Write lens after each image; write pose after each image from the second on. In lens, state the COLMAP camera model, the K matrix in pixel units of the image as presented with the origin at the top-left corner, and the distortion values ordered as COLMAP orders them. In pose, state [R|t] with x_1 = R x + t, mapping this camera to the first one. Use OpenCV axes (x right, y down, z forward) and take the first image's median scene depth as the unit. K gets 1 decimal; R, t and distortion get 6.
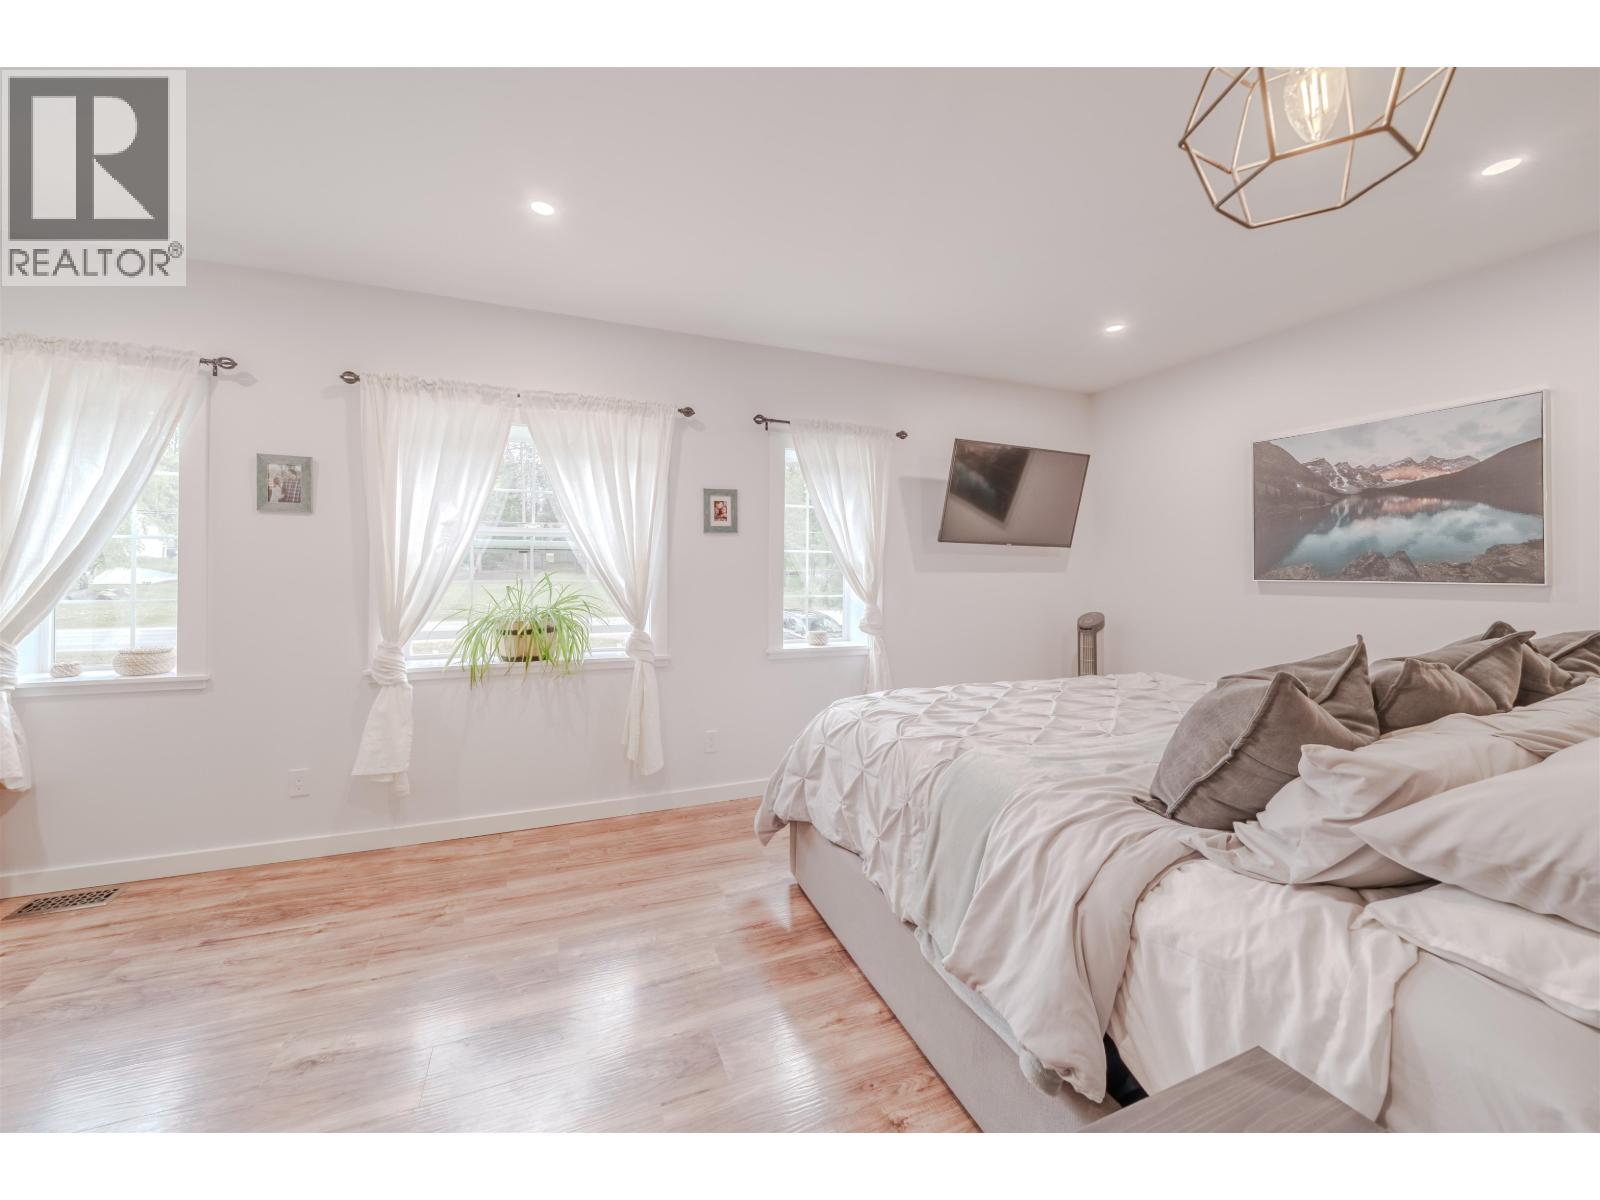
lens RADIAL K [[595.8, 0, 790.5], [0, 595.8, 562.3], [0, 0, 1]] dist [-0.000778, -0.000023]
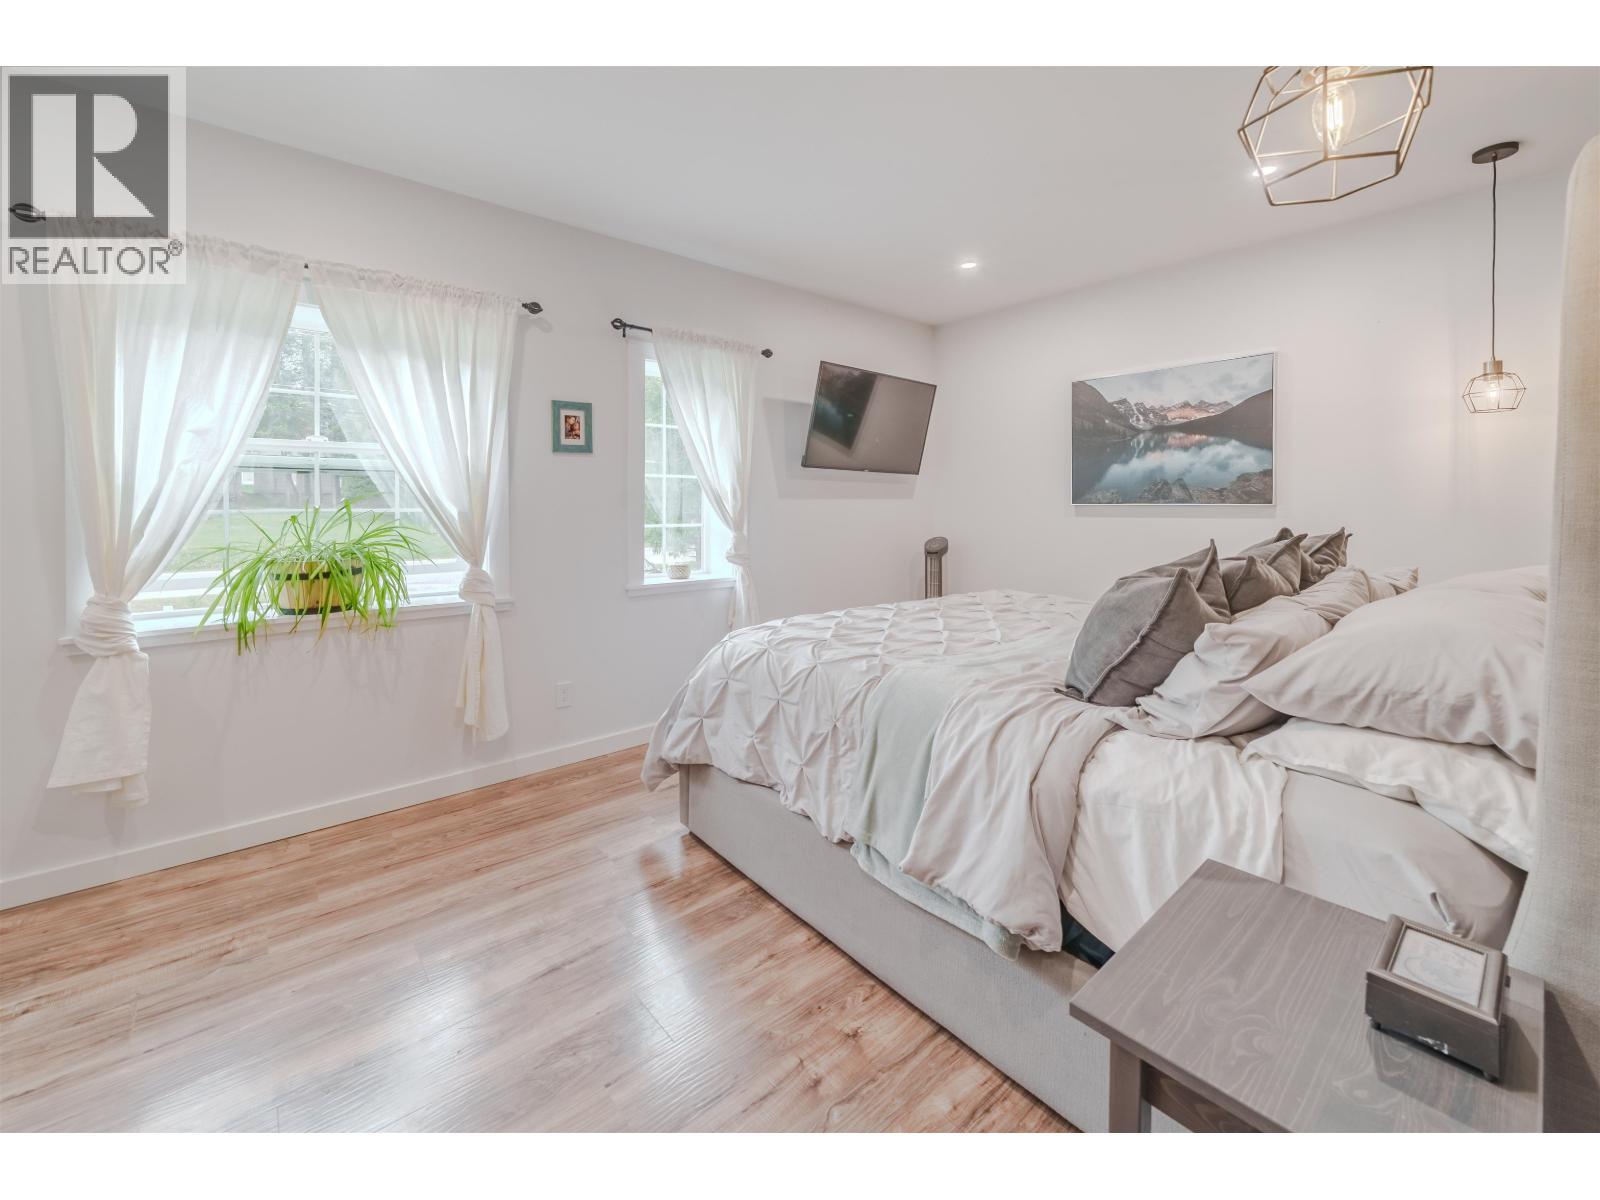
lens RADIAL K [[656.4, 0, 795.0], [0, 656.4, 507.1], [0, 0, 1]] dist [0.000267, -0.000320]
pose [[0.946030, -0.006906, 0.324005, -0.159617], [0.000862, 0.999823, 0.018794, 0.015188], [-0.324077, -0.017501, 0.945869, -0.004476]]
